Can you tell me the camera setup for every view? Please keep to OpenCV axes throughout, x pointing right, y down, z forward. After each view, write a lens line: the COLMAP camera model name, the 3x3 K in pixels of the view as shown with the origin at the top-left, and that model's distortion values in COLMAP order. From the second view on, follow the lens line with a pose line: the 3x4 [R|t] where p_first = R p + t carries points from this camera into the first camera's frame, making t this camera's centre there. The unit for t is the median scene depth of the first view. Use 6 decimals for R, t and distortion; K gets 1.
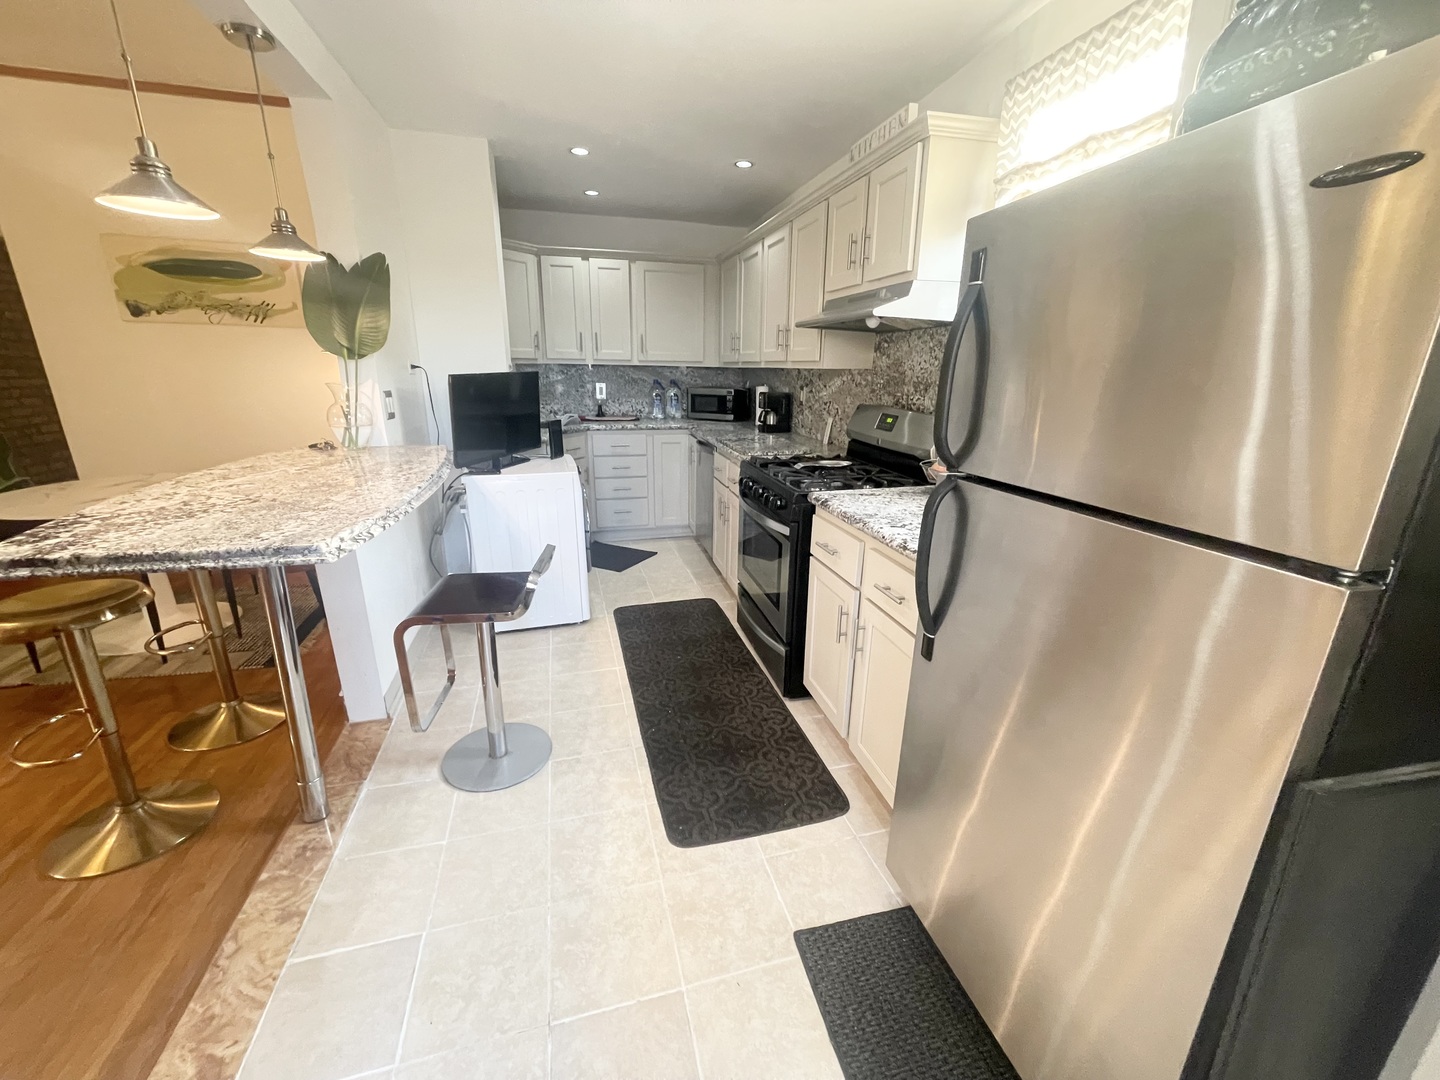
lens RADIAL K [[580.9, 0, 718.1], [0, 580.9, 540.3], [0, 0, 1]] dist [0.000632, 0.000043]
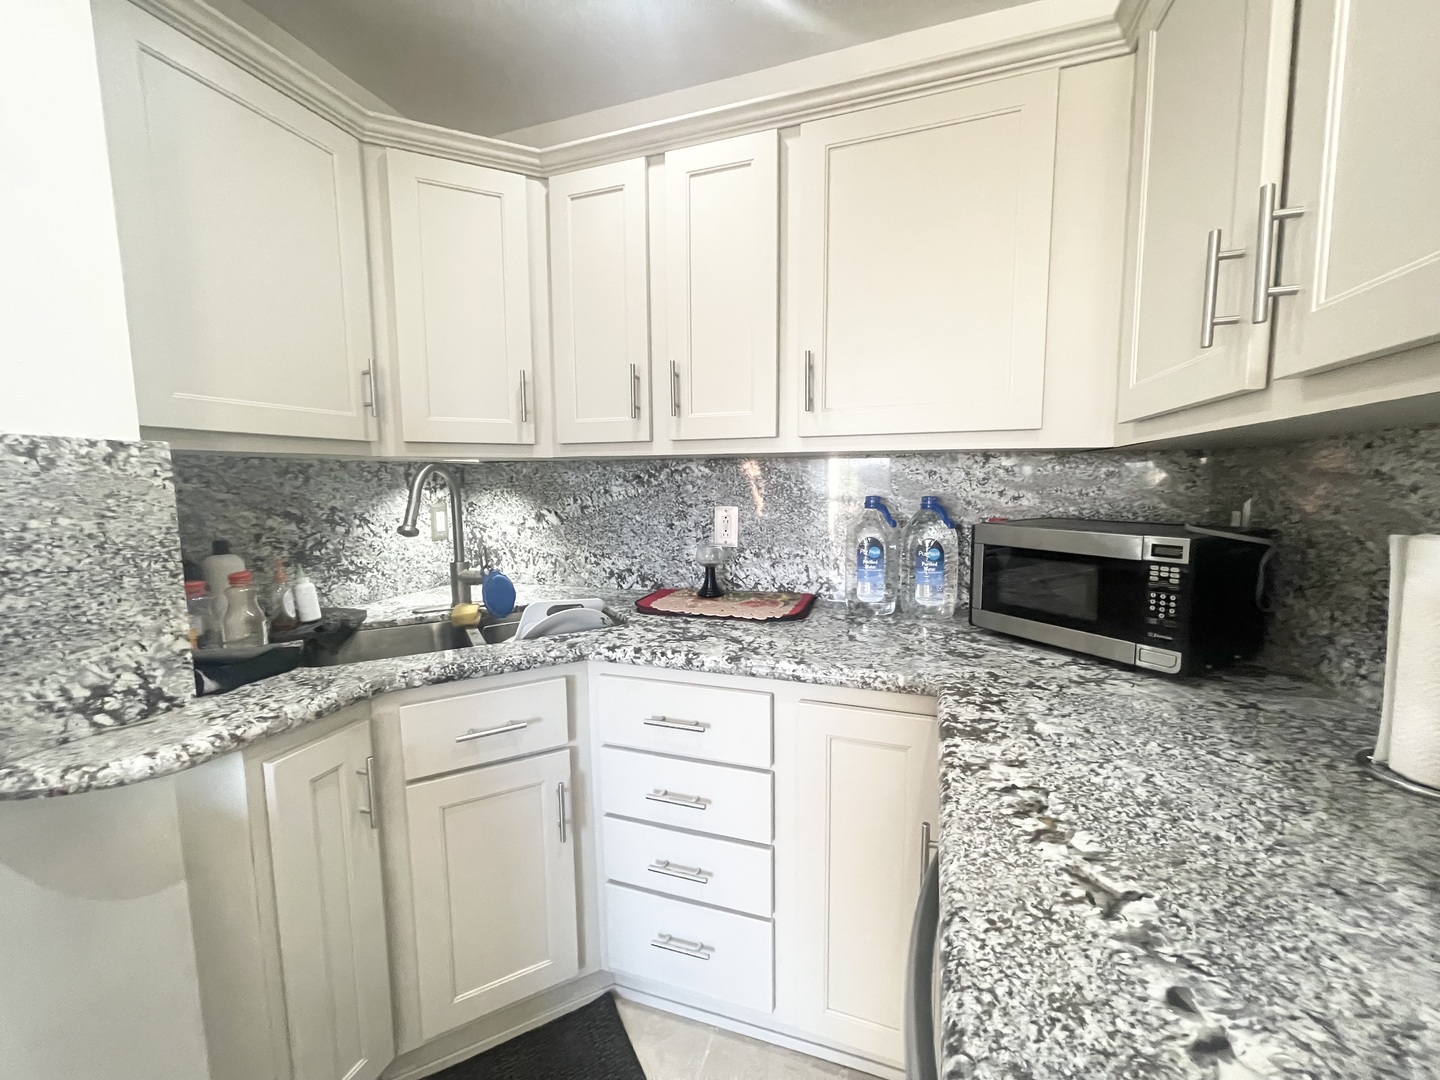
lens RADIAL K [[580.9, 0, 718.1], [0, 580.9, 540.3], [0, 0, 1]] dist [0.000632, 0.000043]
pose [[0.827093, 0.038670, -0.560734, 0.004766], [-0.143872, 0.978960, -0.144702, -0.310144], [0.543340, 0.200356, 0.815254, 1.113306]]
